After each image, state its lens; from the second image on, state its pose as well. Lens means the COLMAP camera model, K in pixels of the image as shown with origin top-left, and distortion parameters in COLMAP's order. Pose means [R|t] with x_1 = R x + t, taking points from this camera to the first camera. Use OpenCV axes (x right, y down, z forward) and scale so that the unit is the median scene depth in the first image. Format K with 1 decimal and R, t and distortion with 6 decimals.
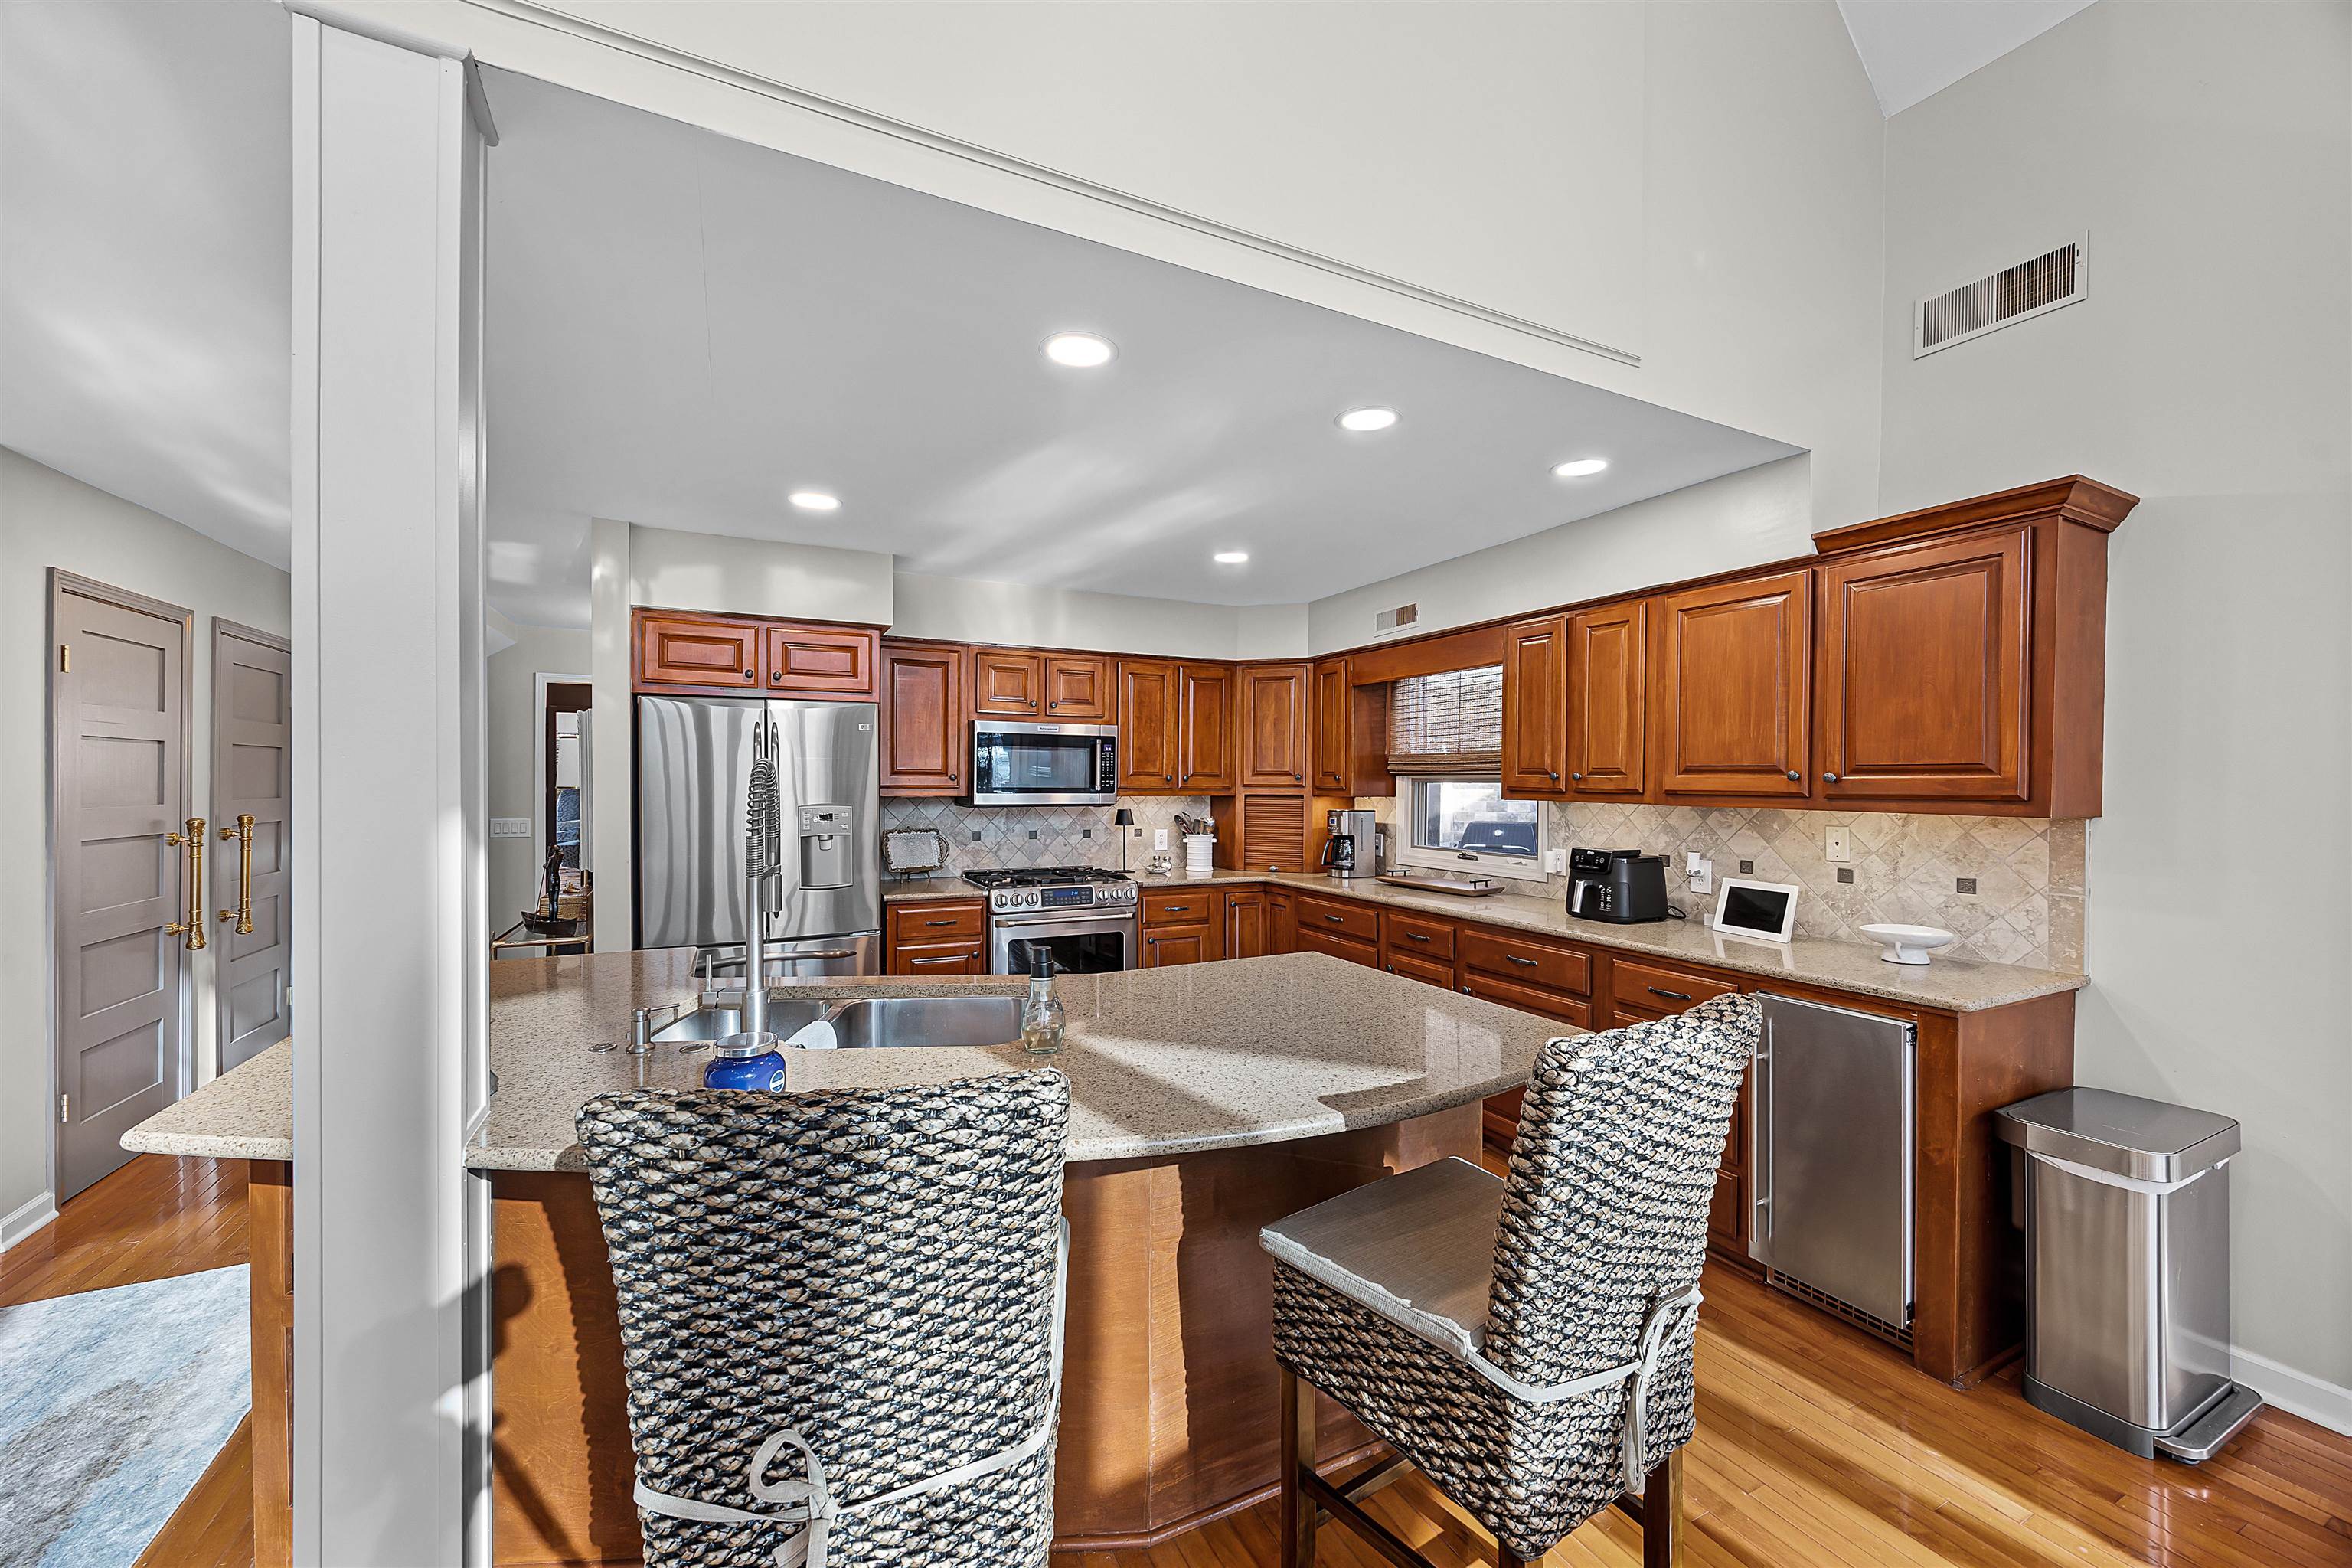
lens RADIAL K [[888.1, 0, 1176.0], [0, 888.1, 784.0], [0, 0, 1]] dist [0.000090, 0.000012]
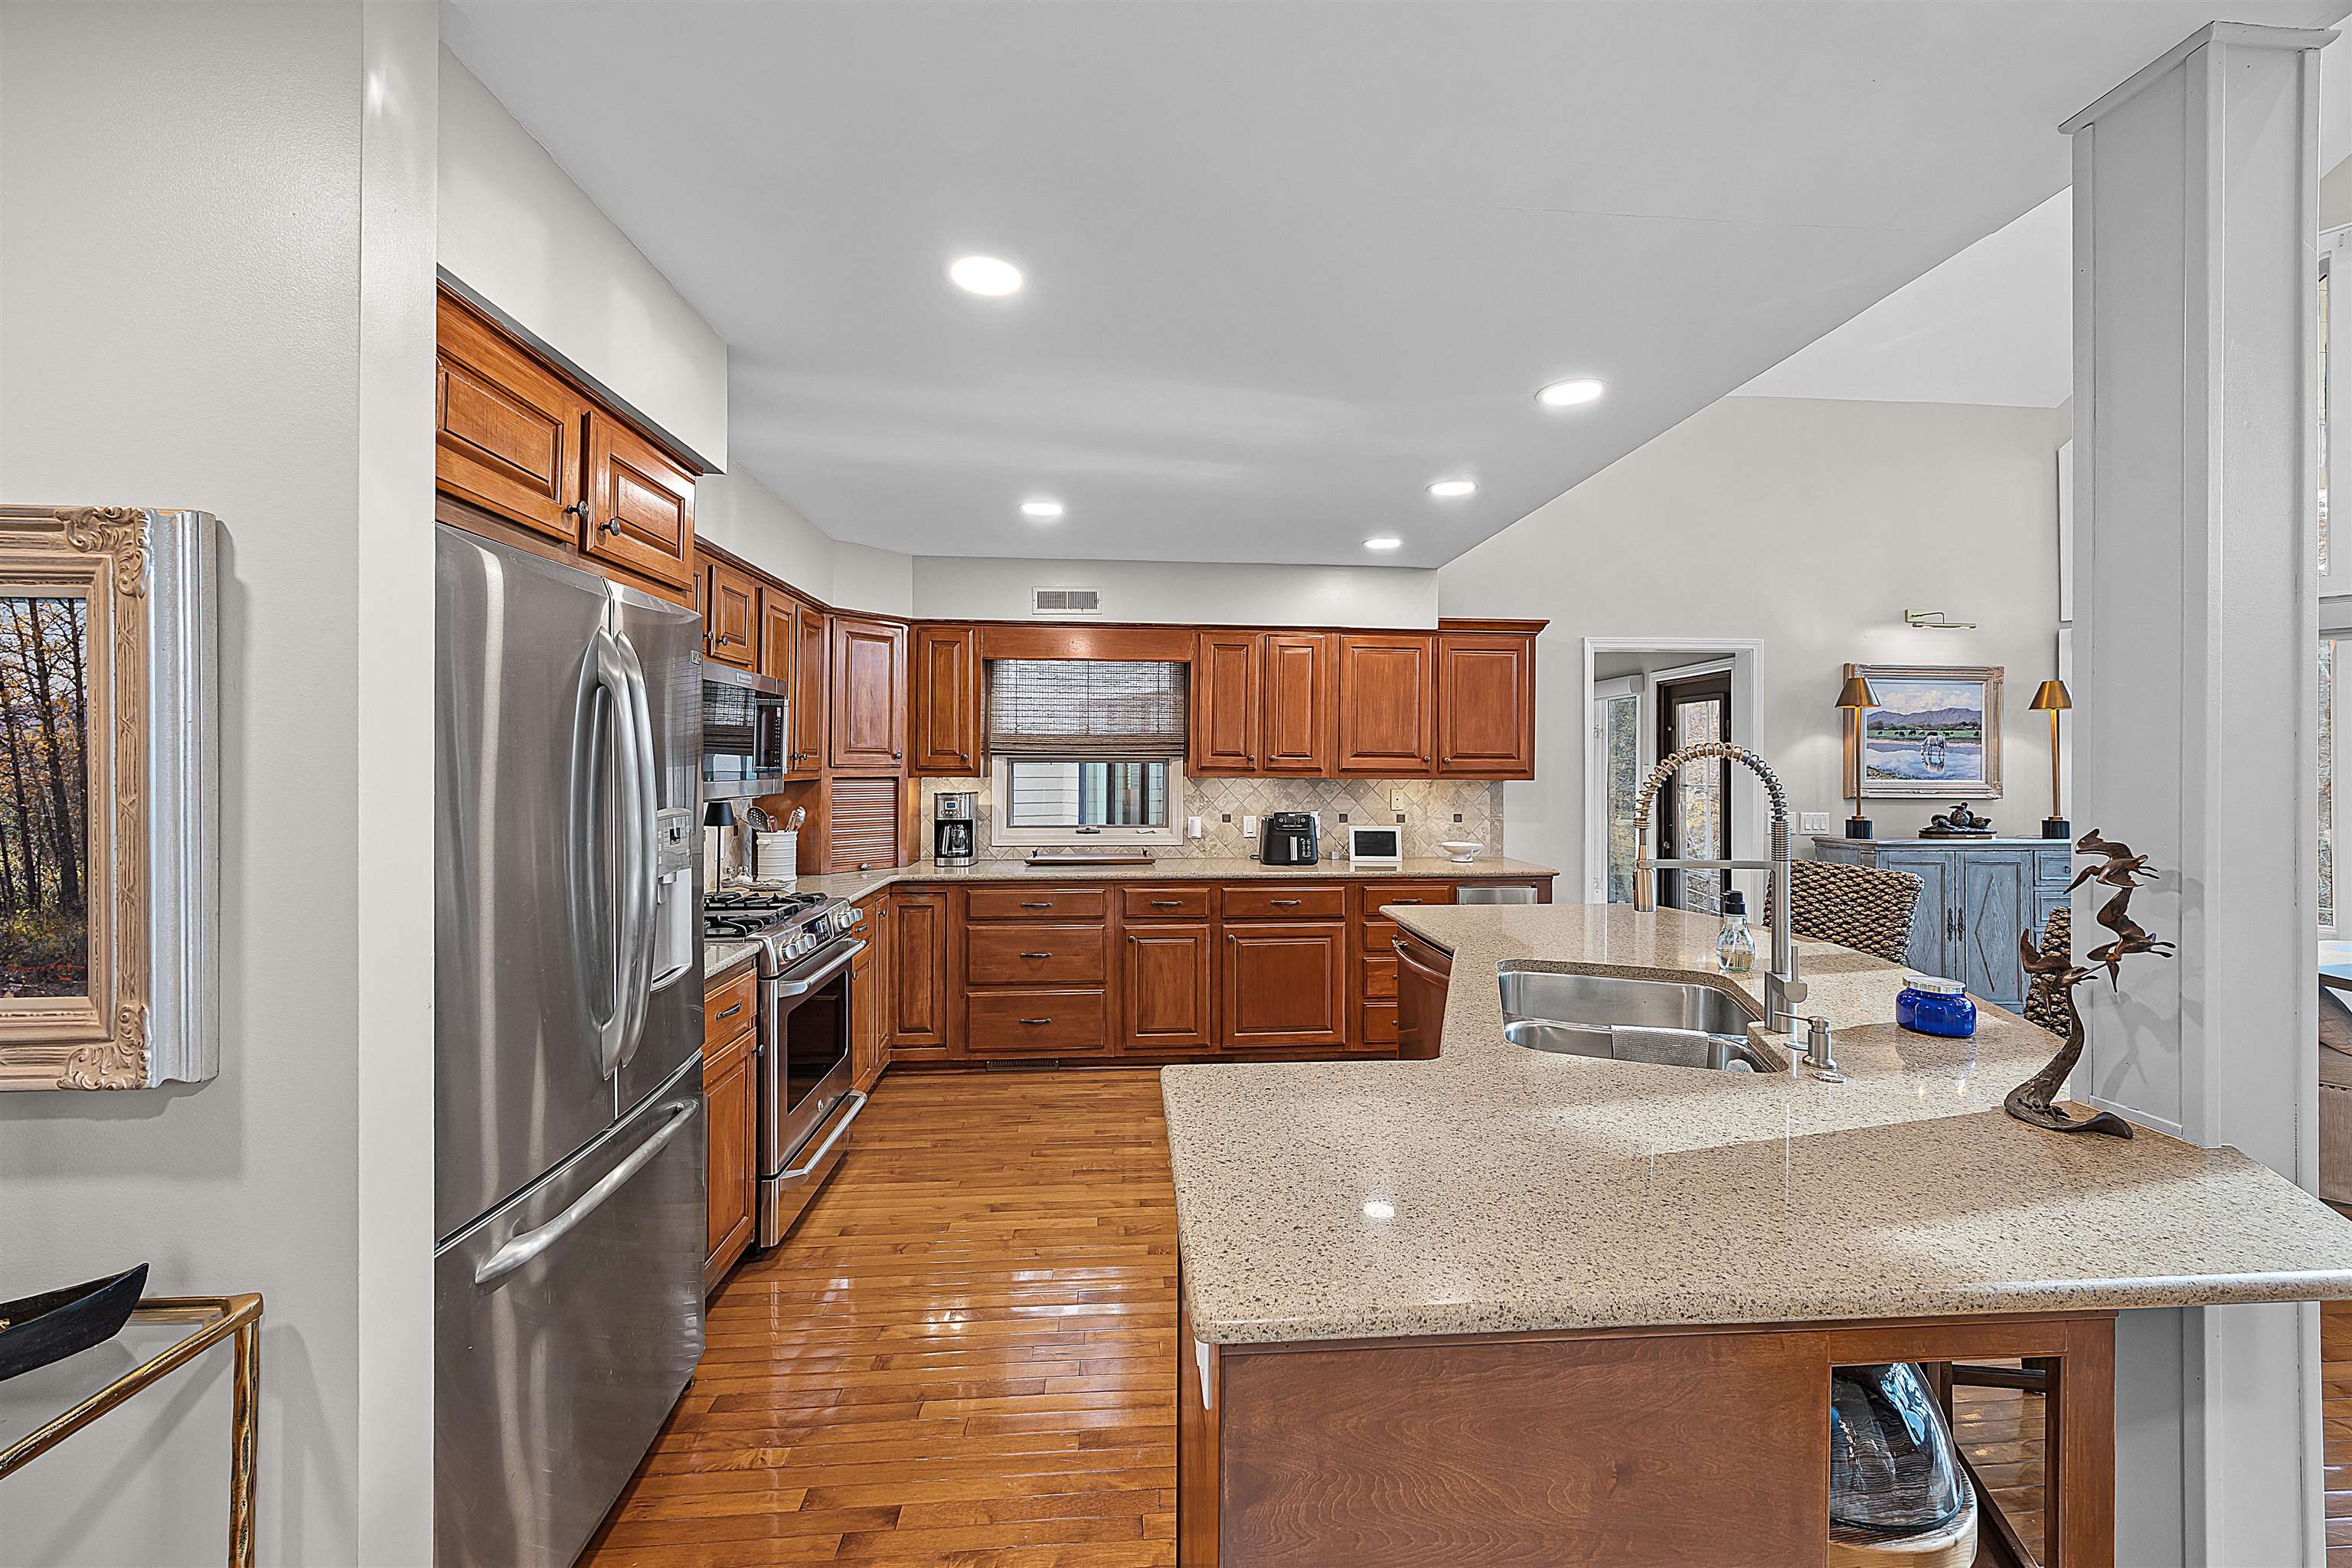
lens RADIAL K [[907.5, 0, 1181.7], [0, 907.5, 771.1], [0, 0, 1]] dist [-0.002233, -0.000243]
pose [[0.381226, -0.003765, 0.924474, -0.878593], [0.000308, 0.999992, 0.003946, 0.005700], [-0.924482, -0.001220, 0.381224, 0.638330]]
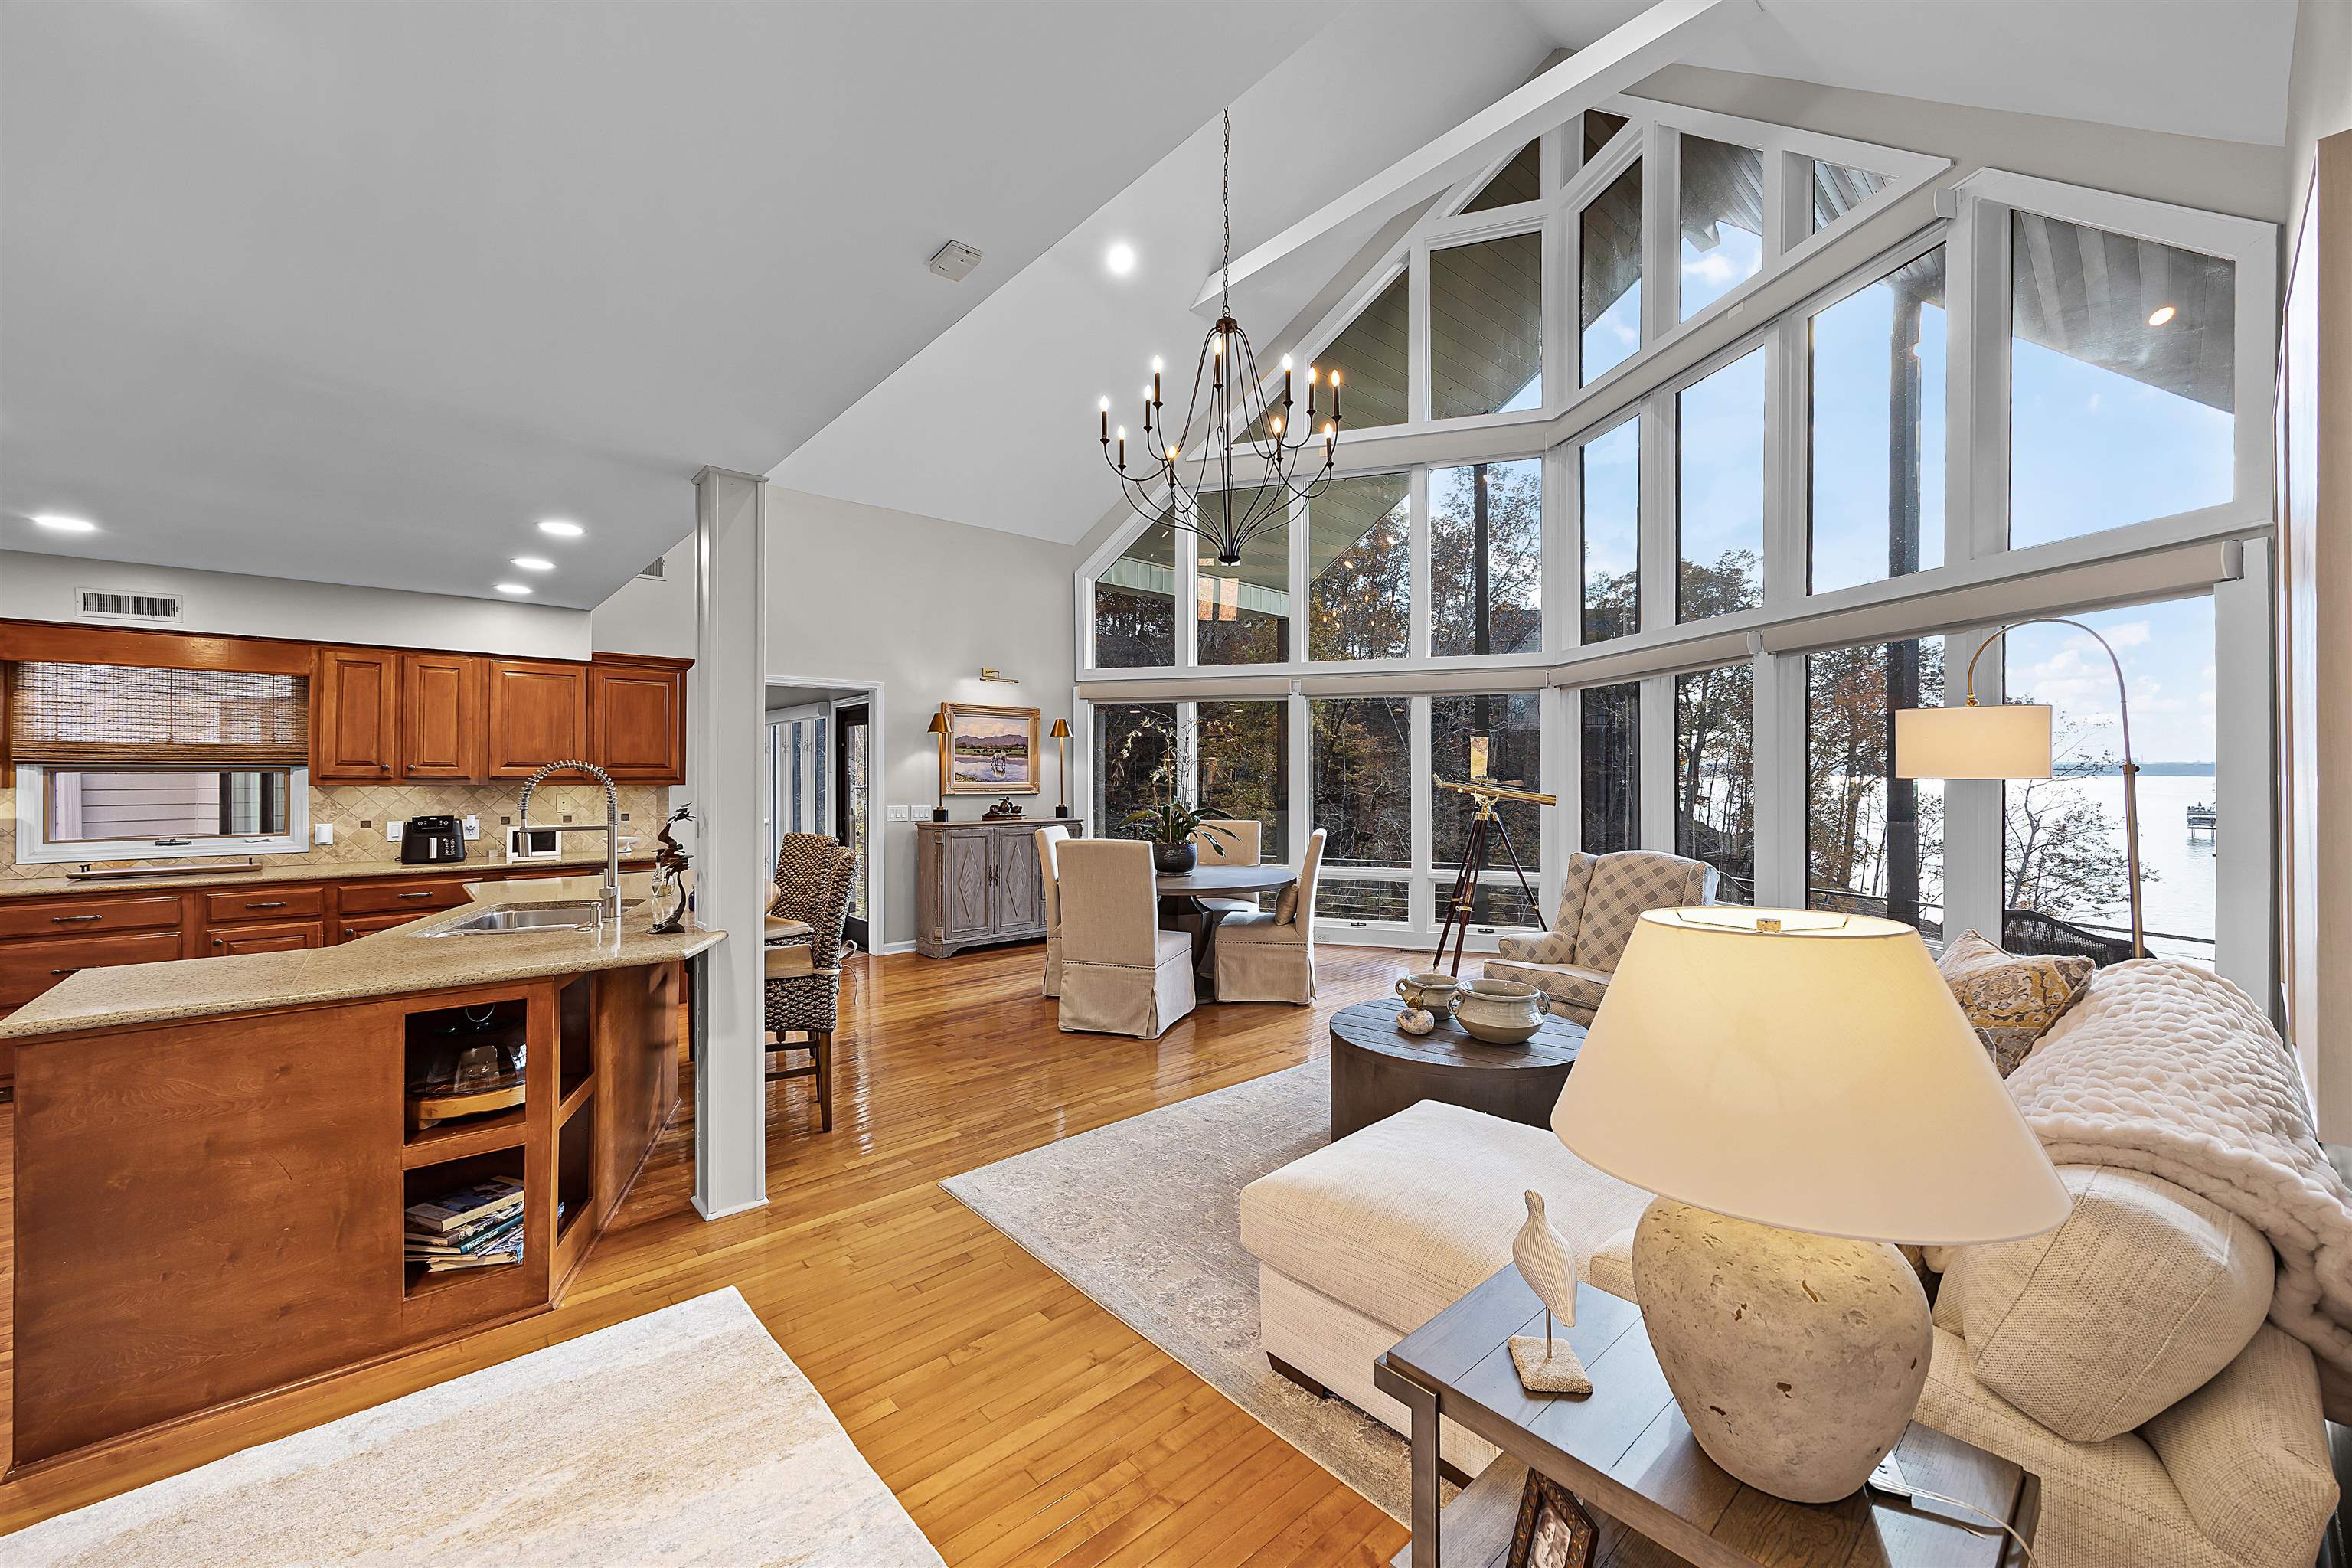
lens RADIAL K [[916.1, 0, 1186.2], [0, 916.1, 781.0], [0, 0, 1]] dist [-0.000137, -0.000081]
pose [[-0.253199, -0.006840, 0.967390, -1.371284], [0.004500, 0.999956, 0.008249, 0.007203], [-0.967404, 0.006442, -0.253157, 0.162595]]
